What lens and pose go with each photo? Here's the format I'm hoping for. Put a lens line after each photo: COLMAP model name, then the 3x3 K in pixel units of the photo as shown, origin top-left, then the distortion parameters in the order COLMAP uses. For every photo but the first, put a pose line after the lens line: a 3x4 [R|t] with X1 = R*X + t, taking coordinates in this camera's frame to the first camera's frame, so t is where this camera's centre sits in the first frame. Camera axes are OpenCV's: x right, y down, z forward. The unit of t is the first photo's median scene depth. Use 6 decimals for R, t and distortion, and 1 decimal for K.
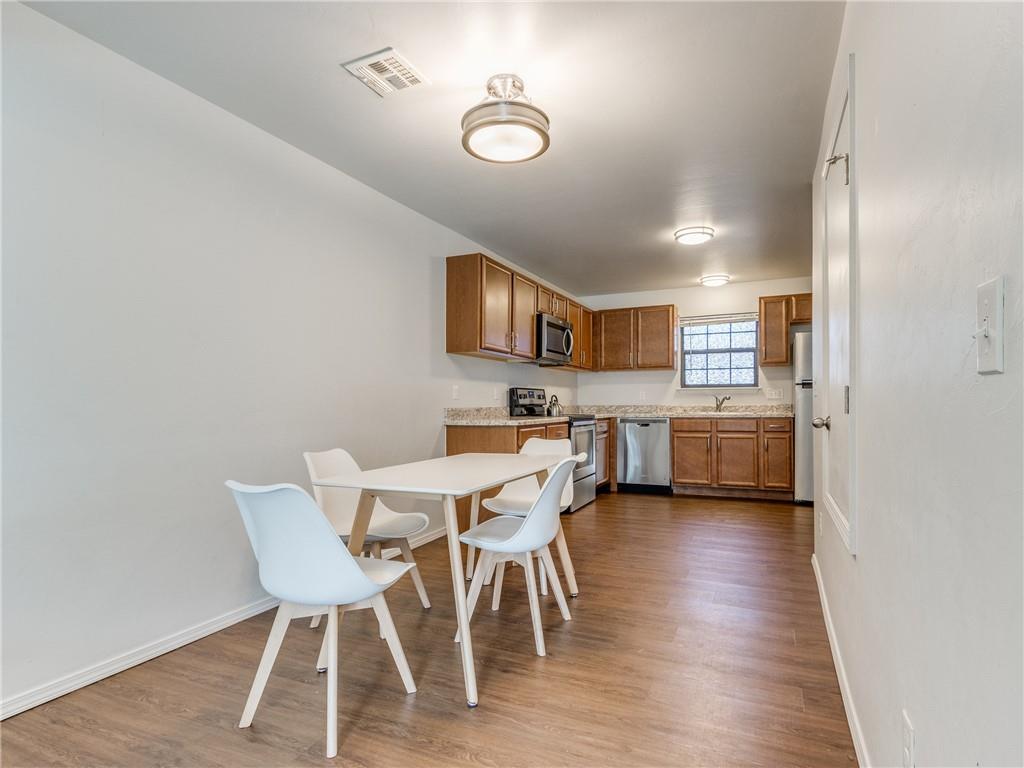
lens RADIAL K [[538.8, 0, 506.6], [0, 538.8, 404.4], [0, 0, 1]] dist [0.001038, -0.000466]
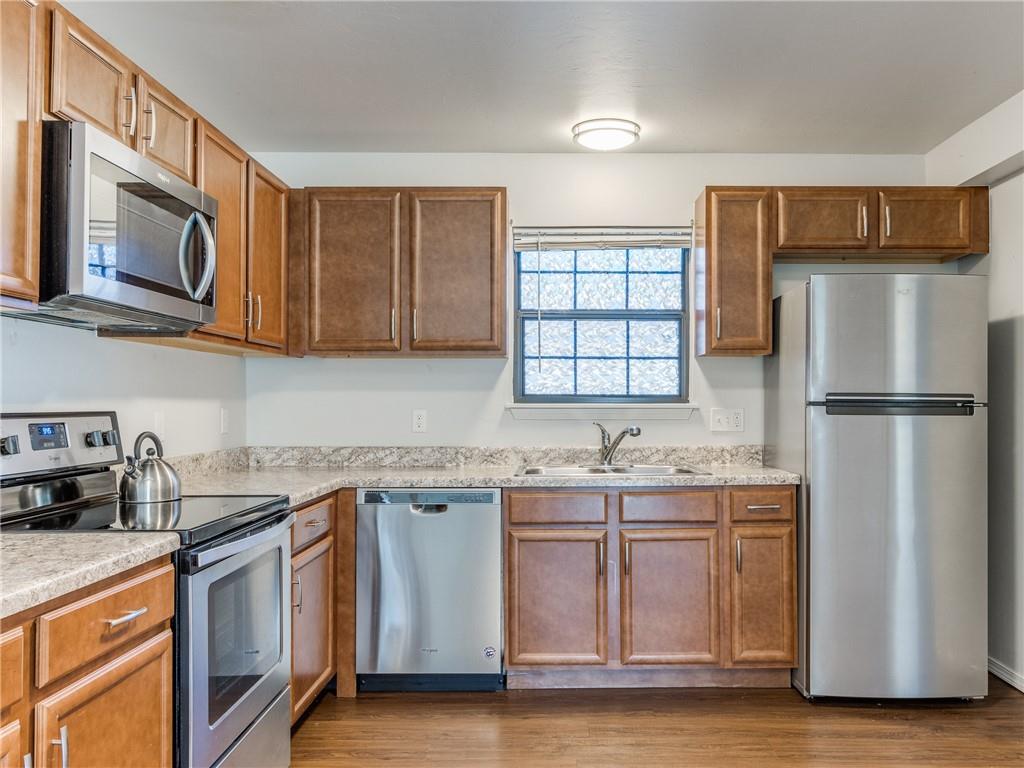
lens RADIAL K [[826.9, 0, 554.5], [0, 826.9, 397.4], [0, 0, 1]] dist [0.006026, -0.012931]
pose [[0.898039, 0.006047, 0.439874, 0.088229], [-0.002511, 0.999960, -0.008618, -0.032838], [-0.439908, 0.006635, 0.898018, 0.485989]]
